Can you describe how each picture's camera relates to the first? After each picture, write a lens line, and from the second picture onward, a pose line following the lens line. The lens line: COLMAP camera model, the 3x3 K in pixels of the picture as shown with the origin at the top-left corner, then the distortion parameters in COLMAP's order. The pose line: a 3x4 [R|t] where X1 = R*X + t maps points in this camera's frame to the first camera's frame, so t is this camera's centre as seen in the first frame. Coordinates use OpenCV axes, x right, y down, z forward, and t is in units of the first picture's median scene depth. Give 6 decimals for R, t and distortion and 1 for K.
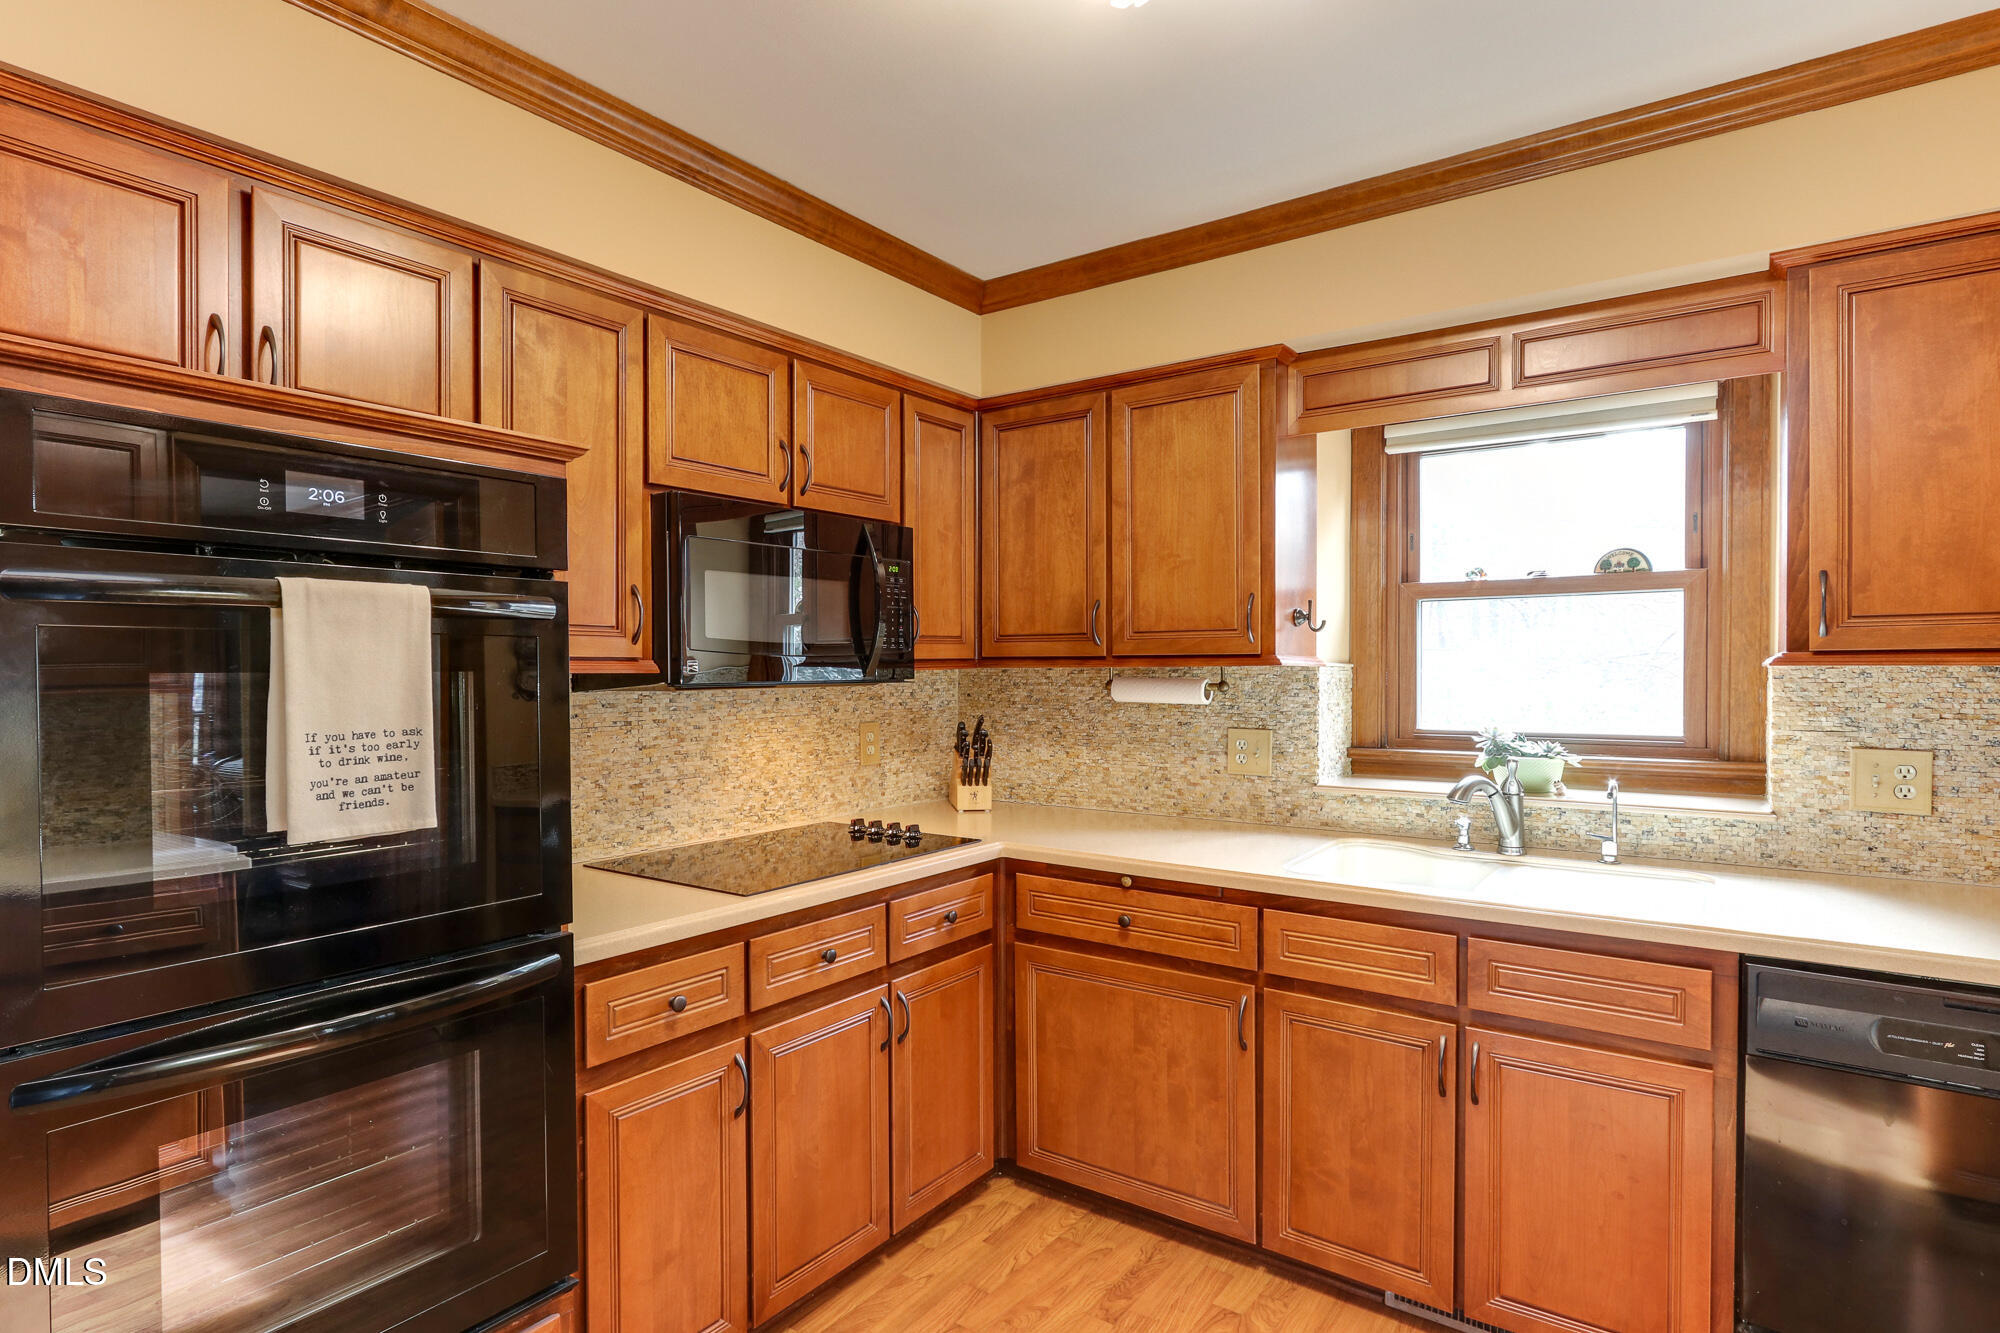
lens RADIAL K [[1070.0, 0, 986.7], [0, 1070.0, 679.8], [0, 0, 1]] dist [-0.003145, 0.002719]
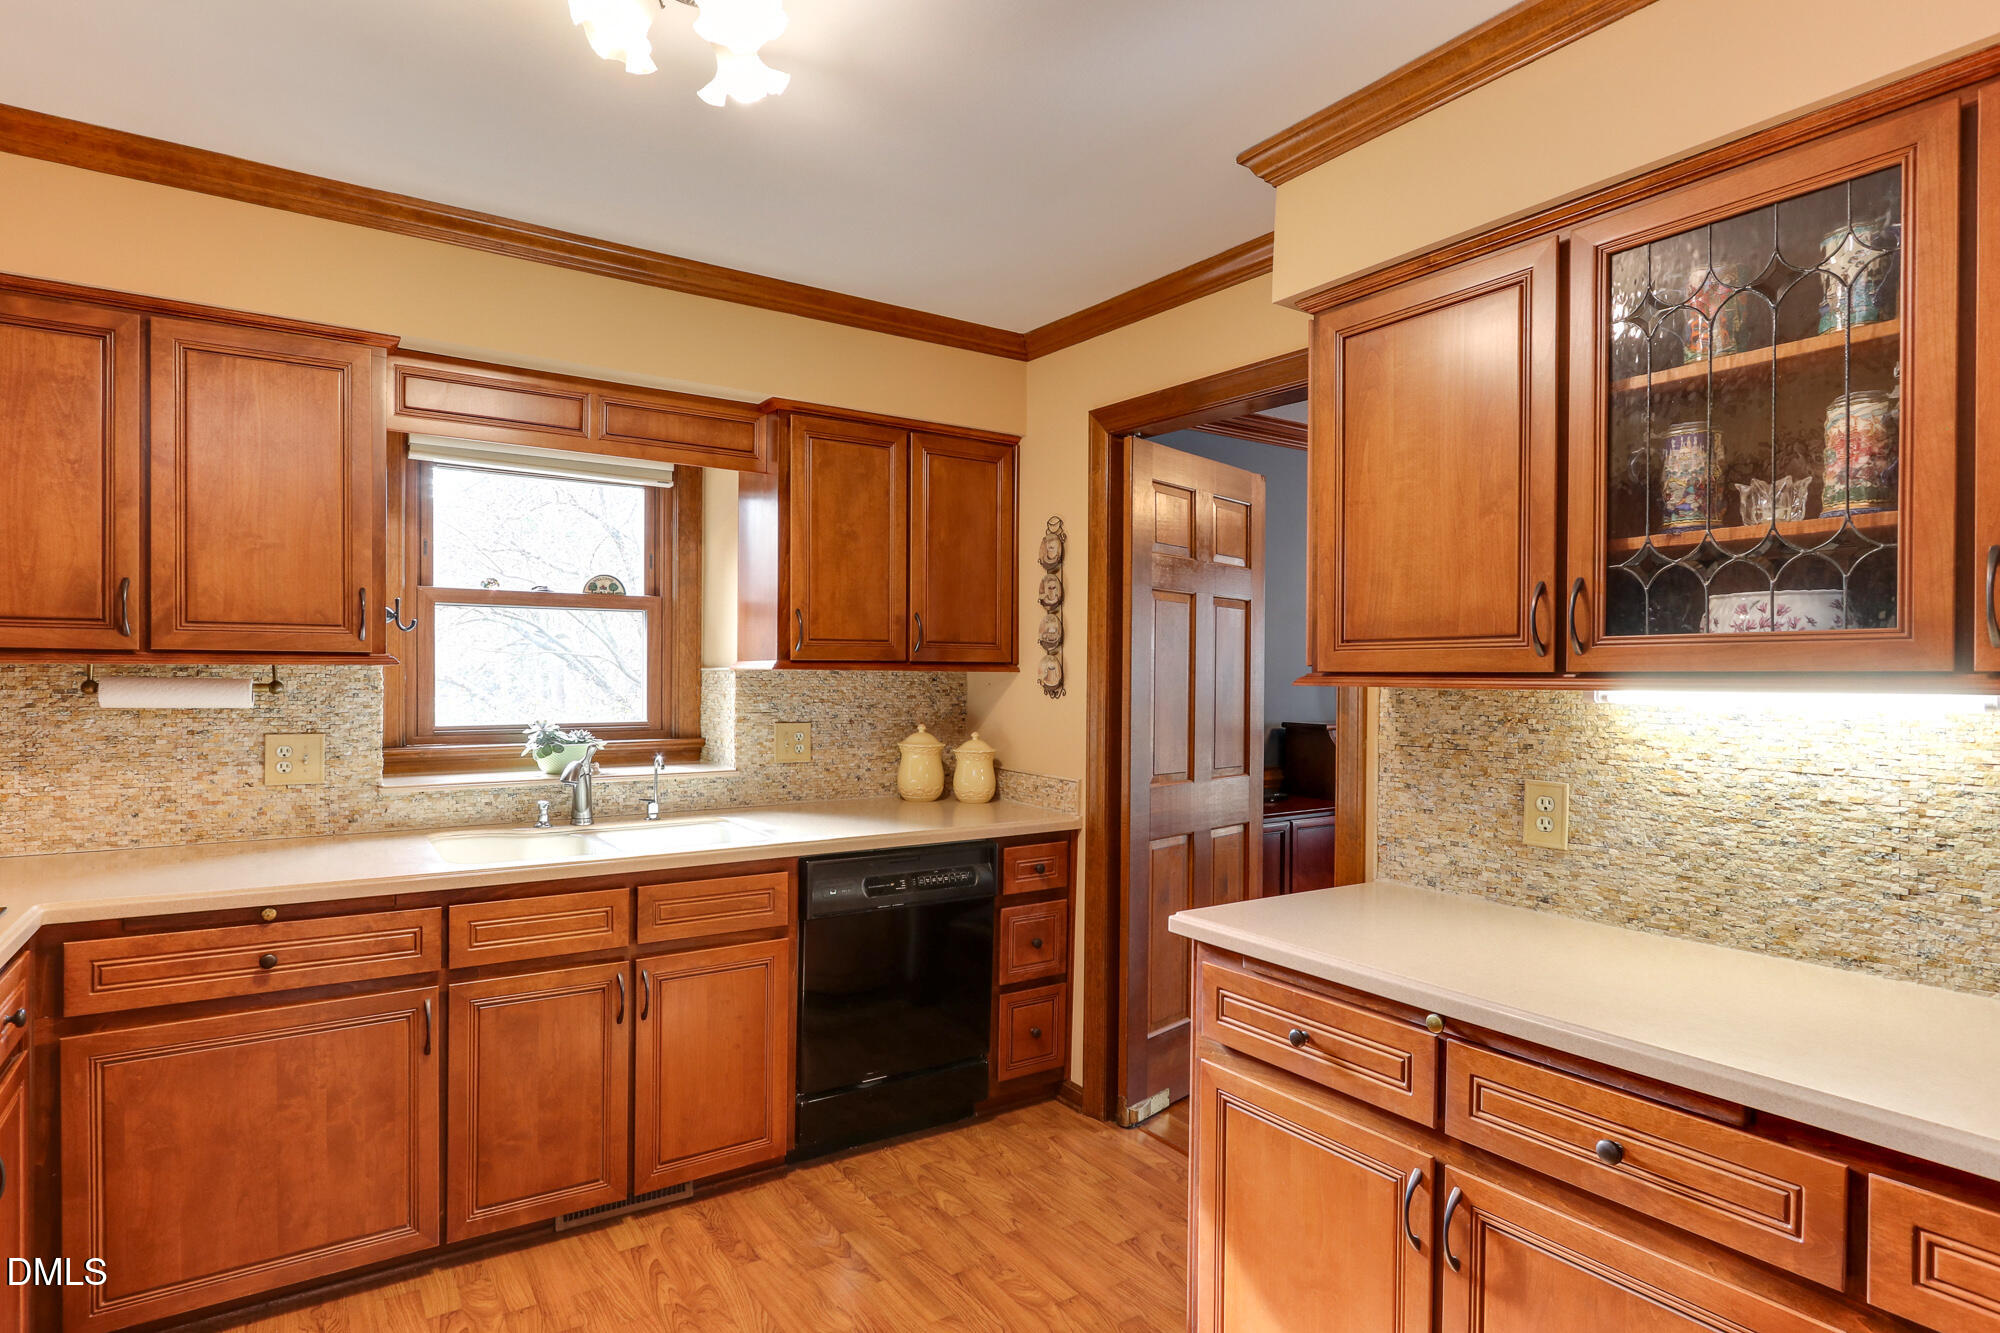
lens RADIAL K [[1070.0, 0, 985.9], [0, 1070.0, 669.0], [0, 0, 1]] dist [-0.003145, 0.002719]
pose [[0.335819, 0.008843, 0.941885, -0.468079], [0.002229, 0.999946, -0.010183, 0.001777], [-0.941924, 0.005520, 0.335781, 0.163763]]
